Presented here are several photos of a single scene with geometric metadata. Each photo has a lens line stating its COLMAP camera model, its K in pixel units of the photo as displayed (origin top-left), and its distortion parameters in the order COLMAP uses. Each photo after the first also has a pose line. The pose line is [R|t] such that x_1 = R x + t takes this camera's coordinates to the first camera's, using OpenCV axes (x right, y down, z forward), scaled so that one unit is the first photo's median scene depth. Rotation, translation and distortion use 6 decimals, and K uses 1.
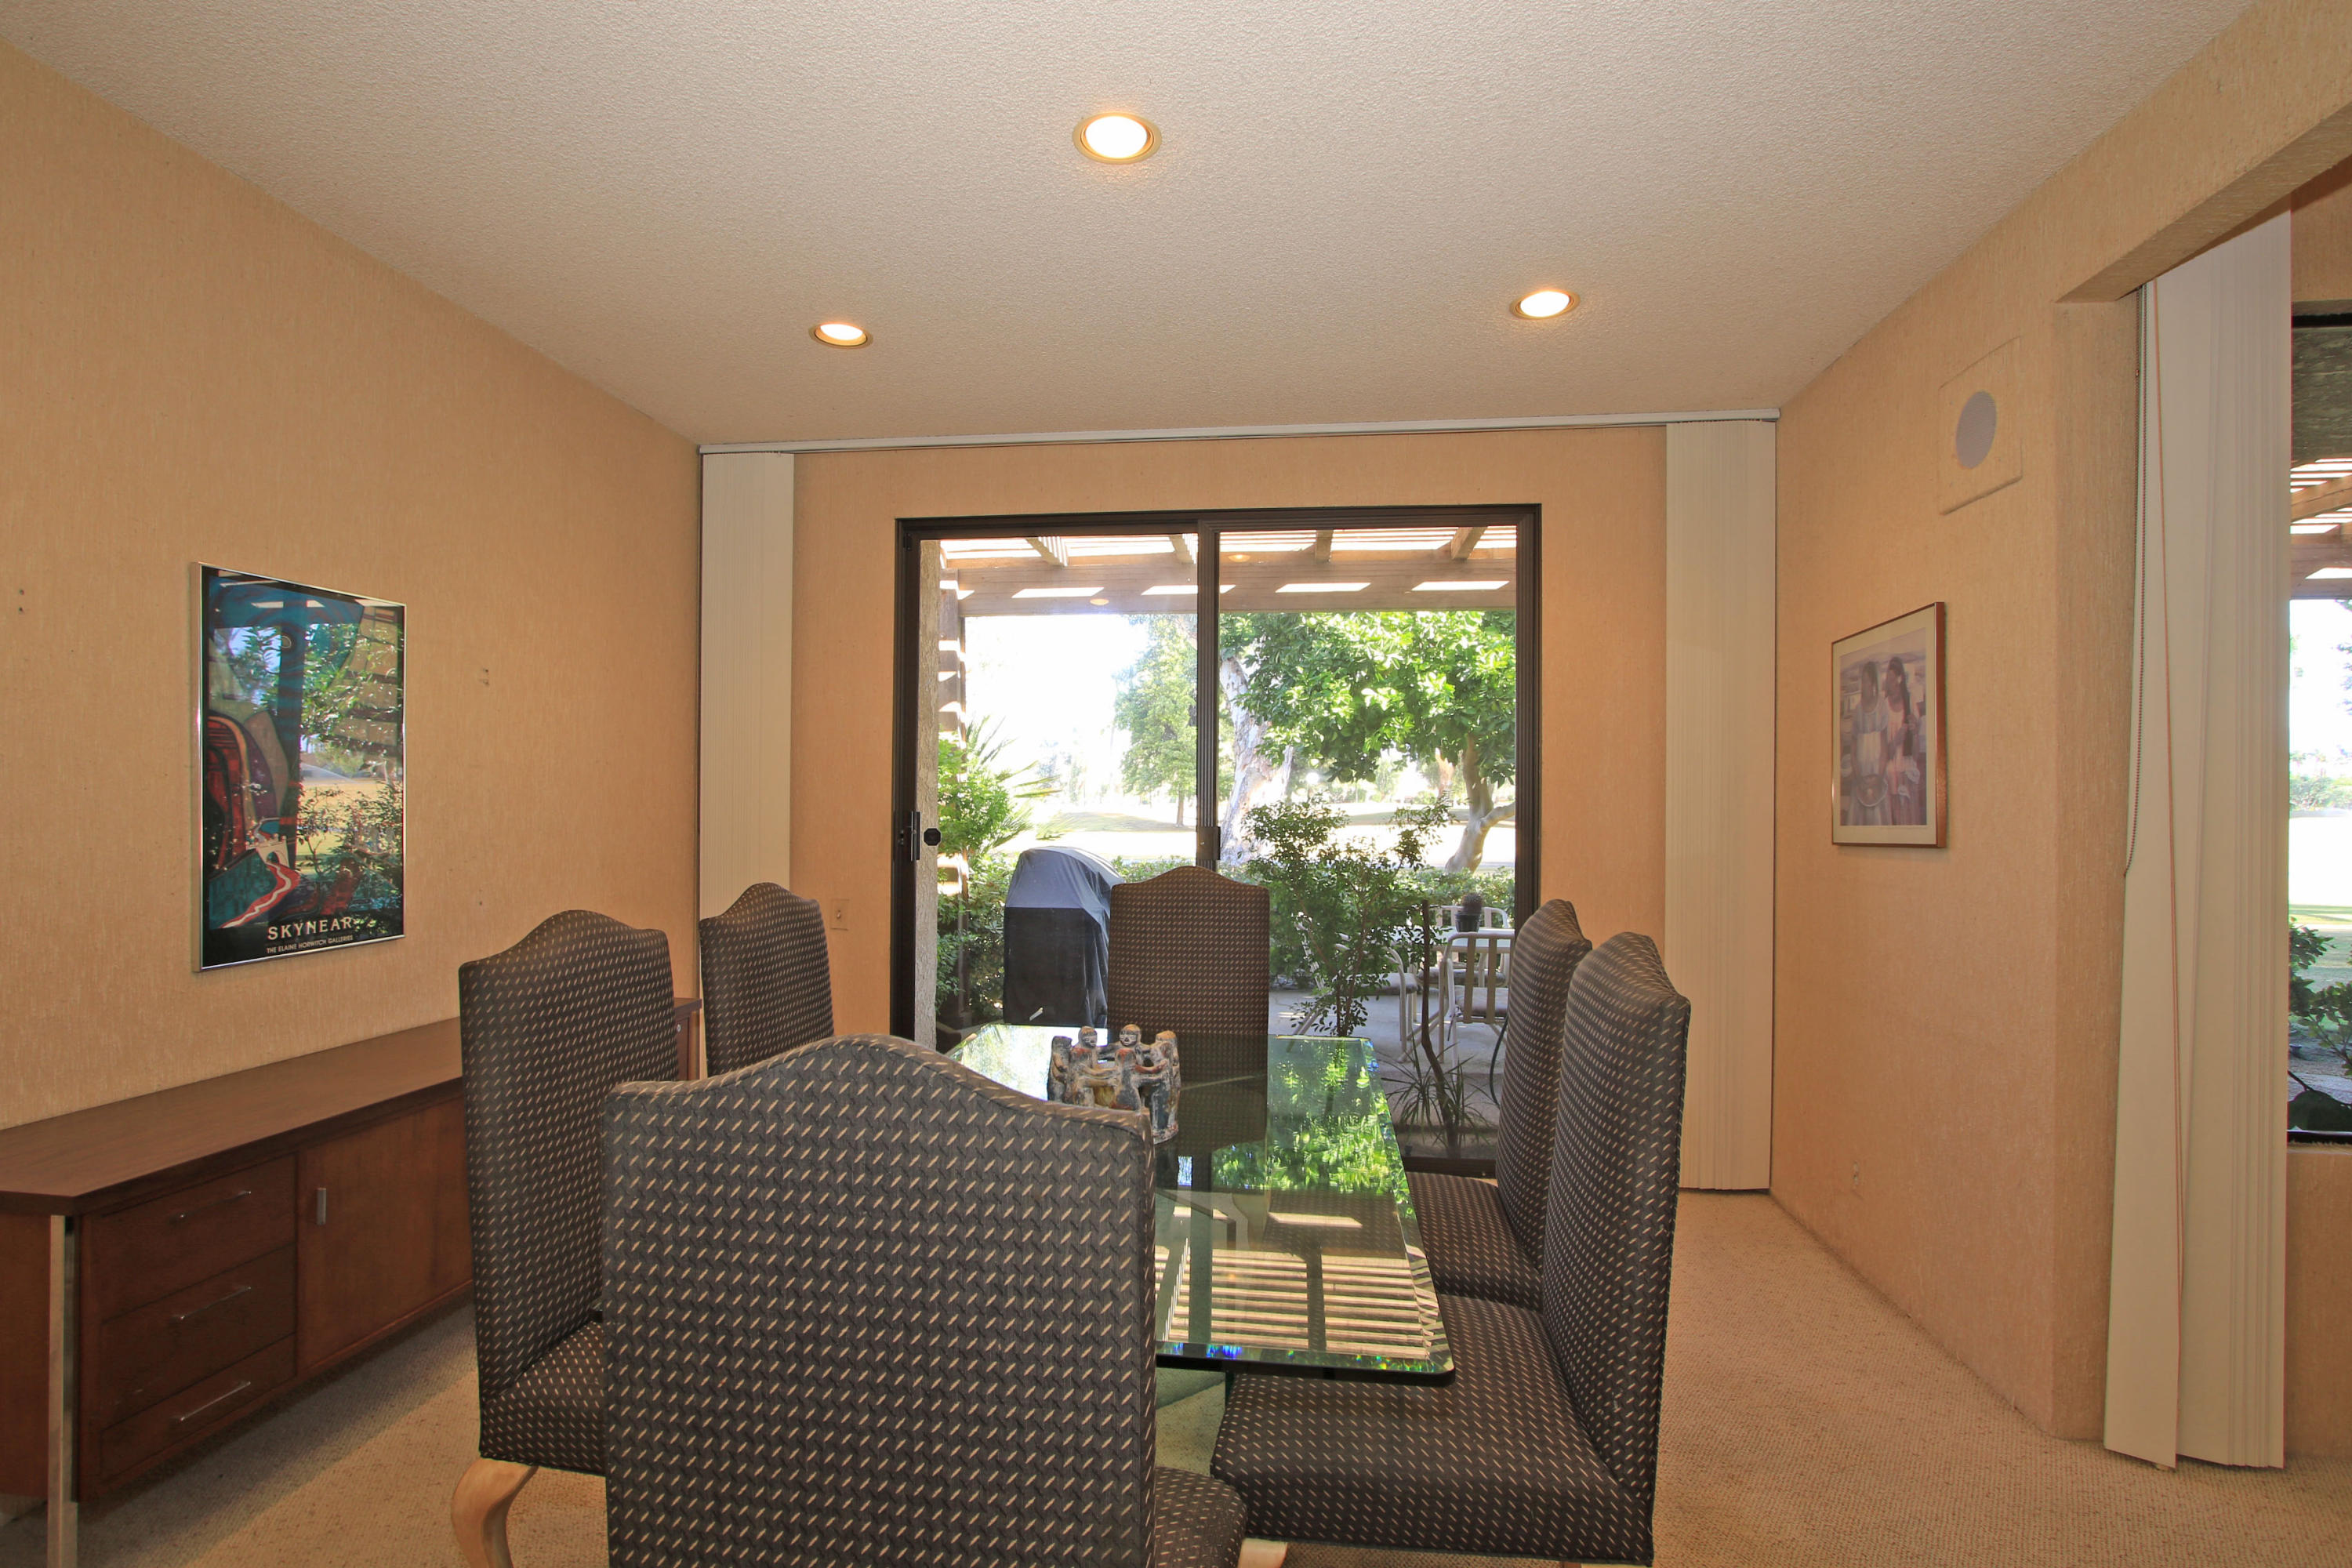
lens RADIAL K [[1140.1, 0, 1178.3], [0, 1140.1, 808.6], [0, 0, 1]] dist [-0.011602, 0.001464]
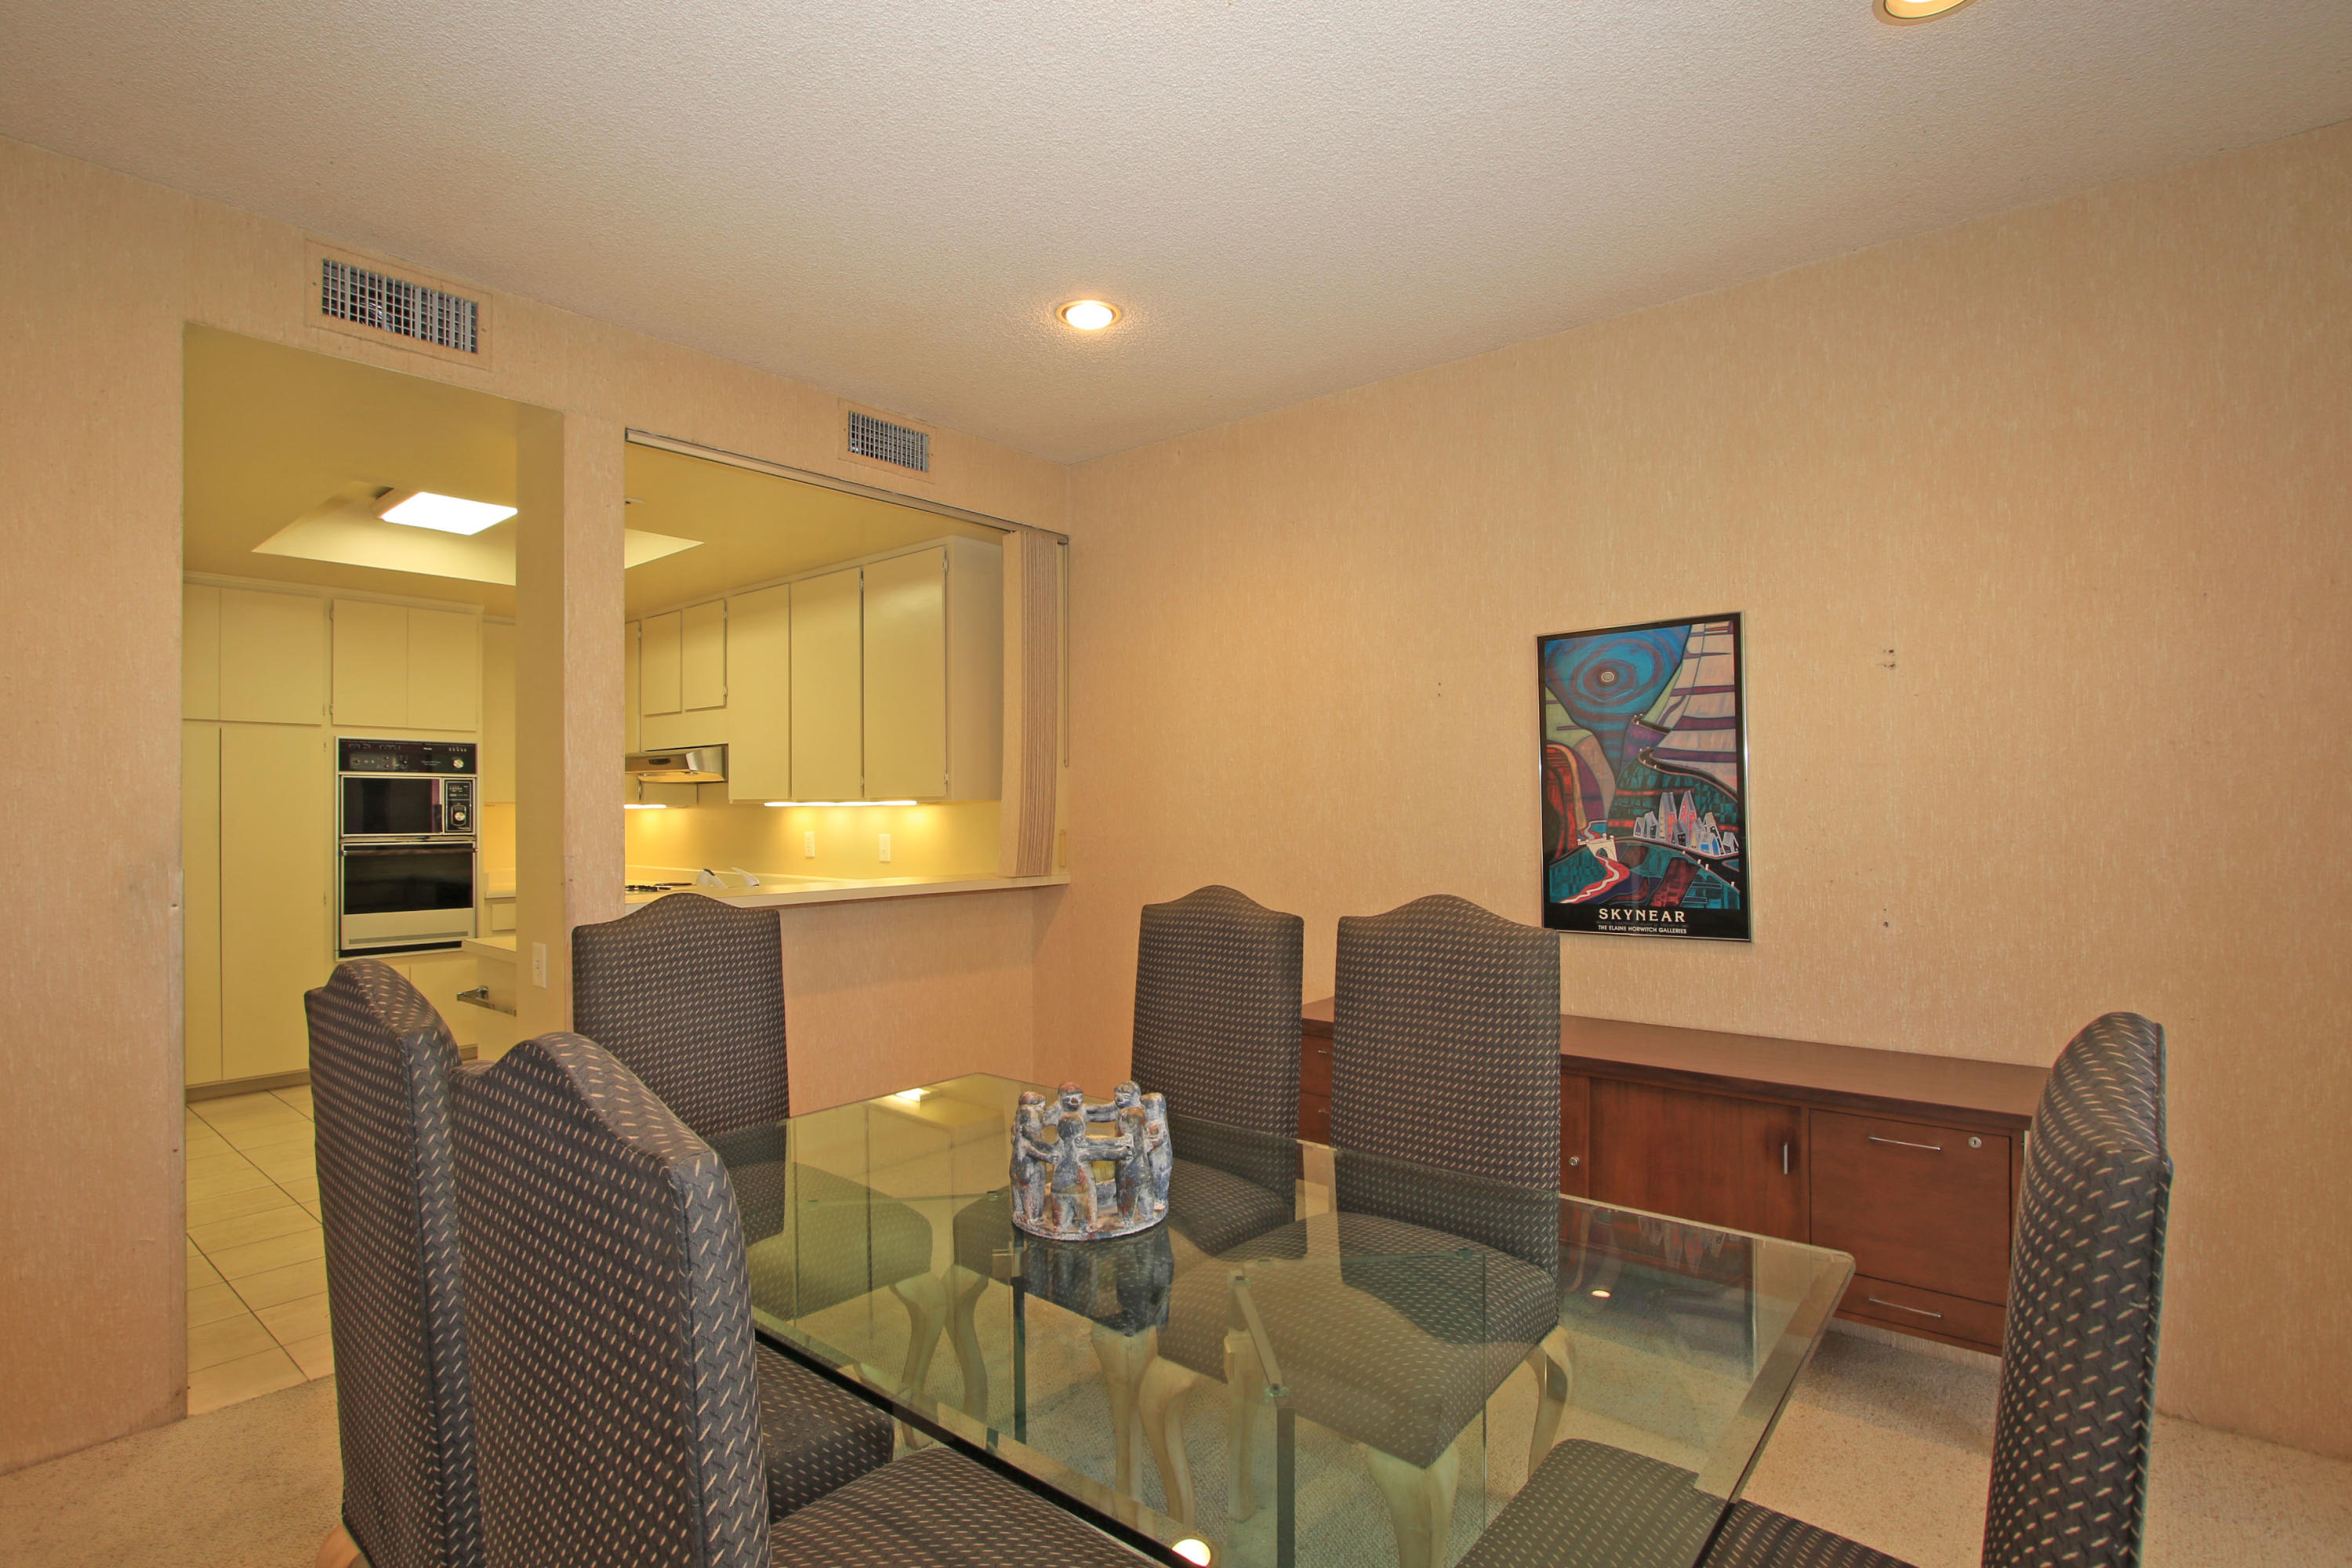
lens RADIAL K [[1139.0, 0, 1188.0], [0, 1139.0, 802.9], [0, 0, 1]] dist [-0.013167, 0.000956]
pose [[-0.530205, -0.009585, -0.847815, 0.492584], [-0.003017, 0.999951, -0.009418, 0.002032], [0.847864, -0.002435, -0.530208, 1.271407]]
